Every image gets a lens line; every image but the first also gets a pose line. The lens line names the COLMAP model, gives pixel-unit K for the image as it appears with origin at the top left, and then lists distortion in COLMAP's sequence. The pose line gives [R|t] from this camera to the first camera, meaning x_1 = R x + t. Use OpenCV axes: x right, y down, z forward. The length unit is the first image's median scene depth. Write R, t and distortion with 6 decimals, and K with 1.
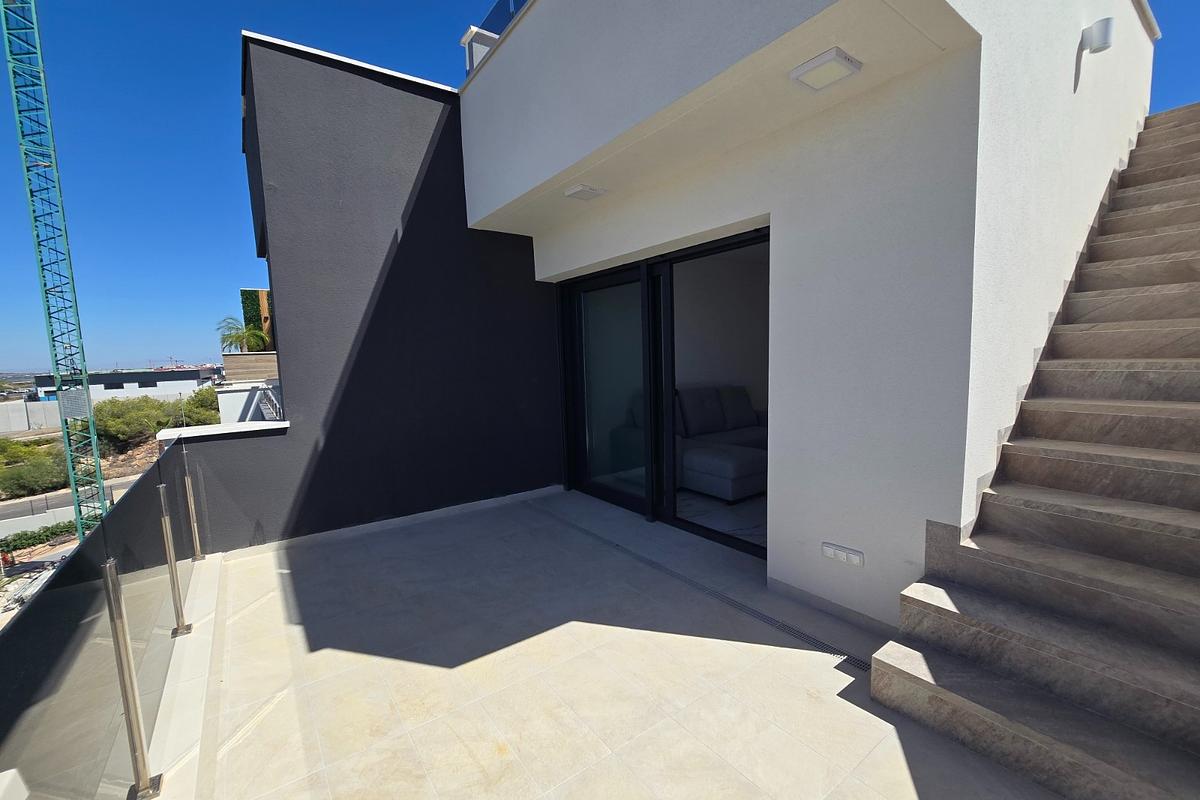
lens RADIAL K [[492.3, 0, 599.6], [0, 492.3, 406.5], [0, 0, 1]] dist [-0.010753, 0.003203]
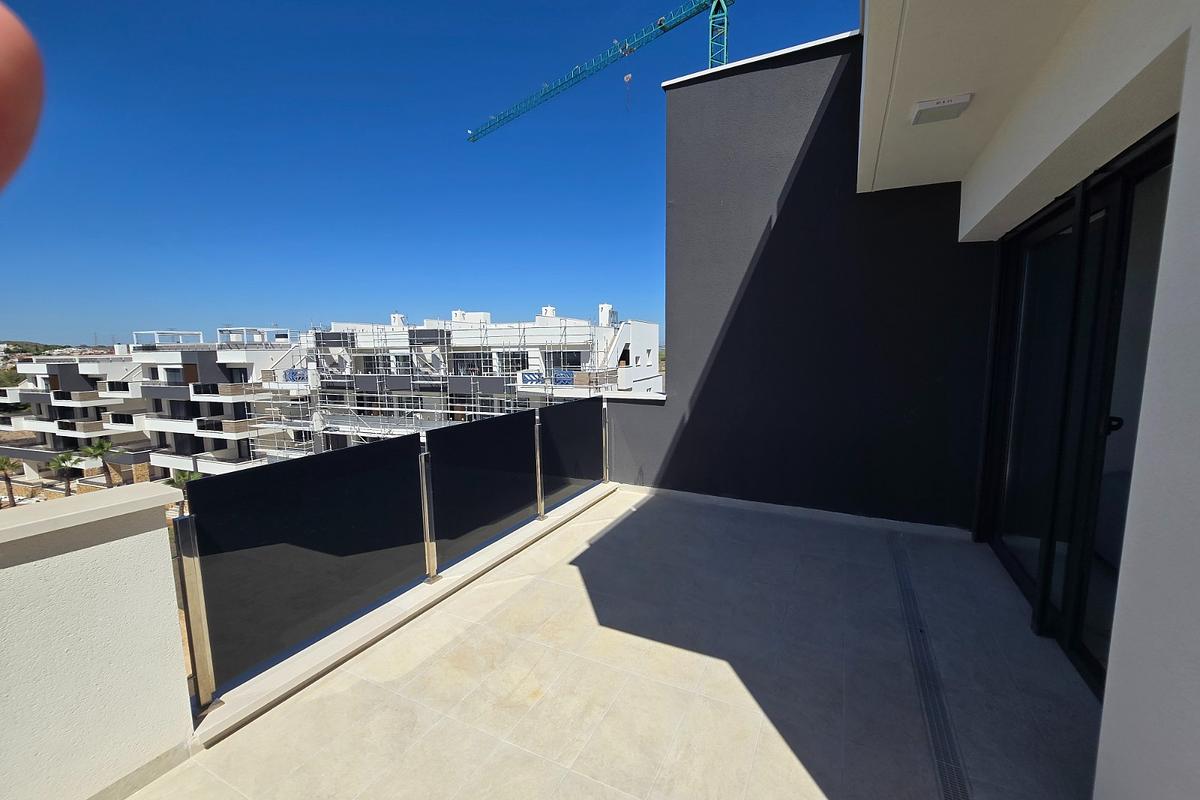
lens RADIAL K [[492.3, 0, 599.6], [0, 492.3, 406.5], [0, 0, 1]] dist [-0.010753, 0.003203]
pose [[0.458570, 0.134079, -0.878485, 0.375730], [-0.100991, 0.990011, 0.098383, -0.045705], [0.882901, 0.043603, 0.467530, 0.269559]]
